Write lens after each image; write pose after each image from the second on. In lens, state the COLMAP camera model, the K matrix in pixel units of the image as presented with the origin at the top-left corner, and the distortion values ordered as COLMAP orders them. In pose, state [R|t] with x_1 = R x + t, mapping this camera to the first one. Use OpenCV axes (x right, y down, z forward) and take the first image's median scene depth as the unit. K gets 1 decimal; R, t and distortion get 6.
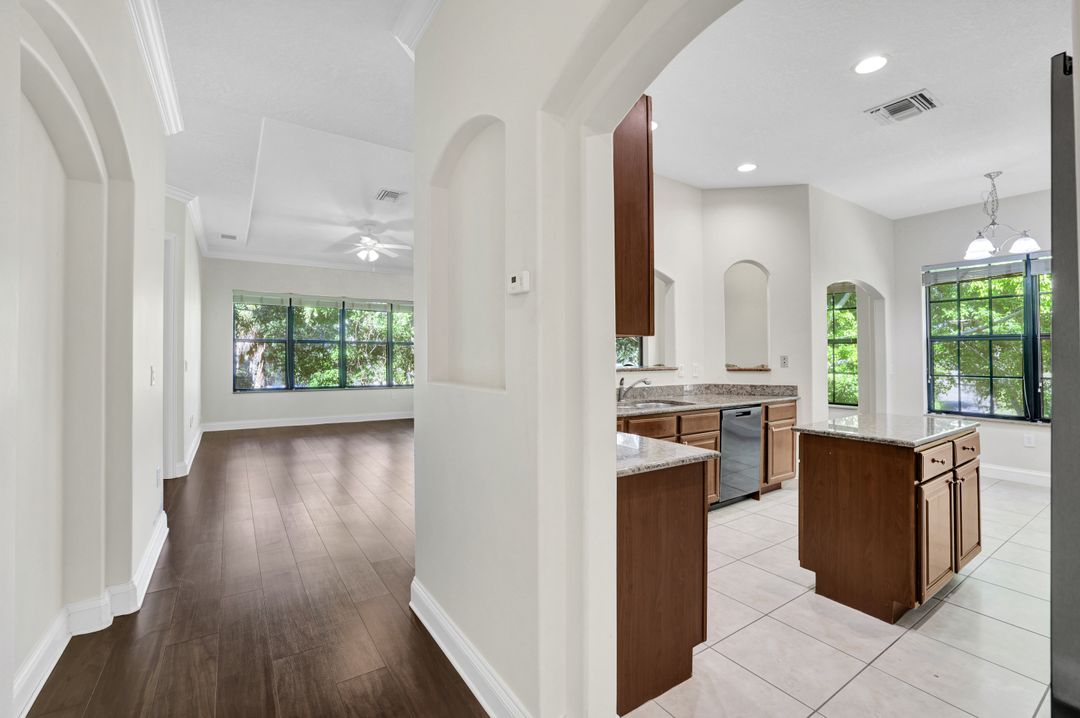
lens RADIAL K [[467.9, 0, 556.5], [0, 467.9, 357.6], [0, 0, 1]] dist [-0.034569, -0.000137]
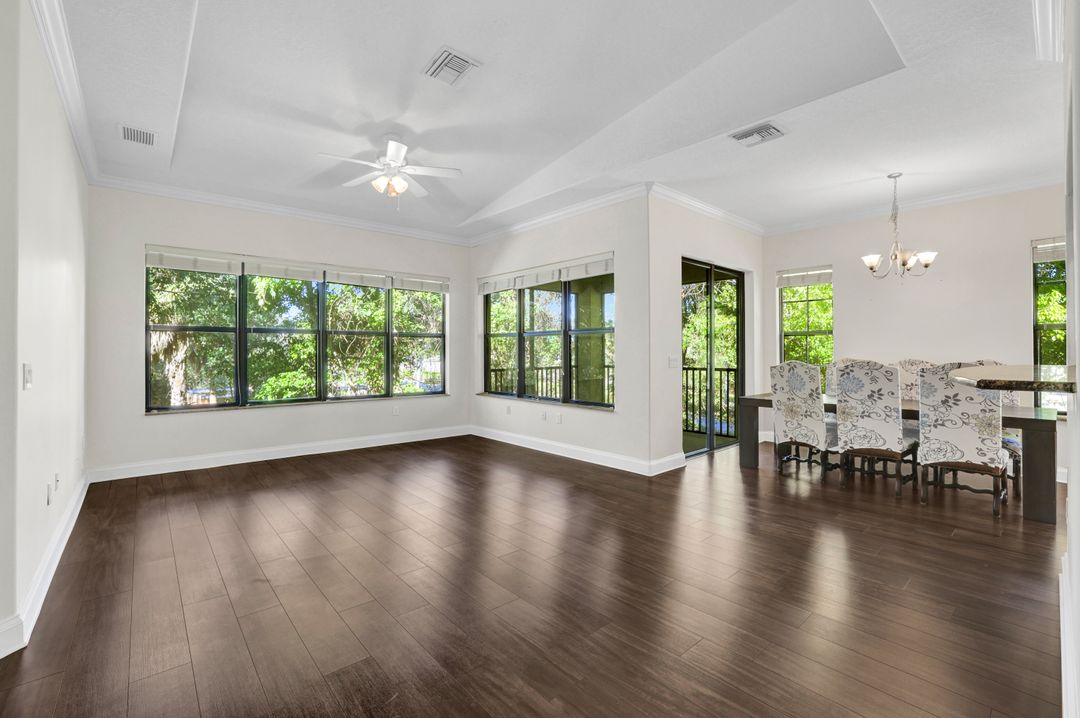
lens RADIAL K [[460.6, 0, 535.3], [0, 460.6, 350.5], [0, 0, 1]] dist [-0.025067, 0.000815]
pose [[0.994936, -0.002552, 0.100481, -0.230286], [0.003939, 0.999900, -0.013605, 0.003840], [-0.100436, 0.013932, 0.994846, 0.324186]]
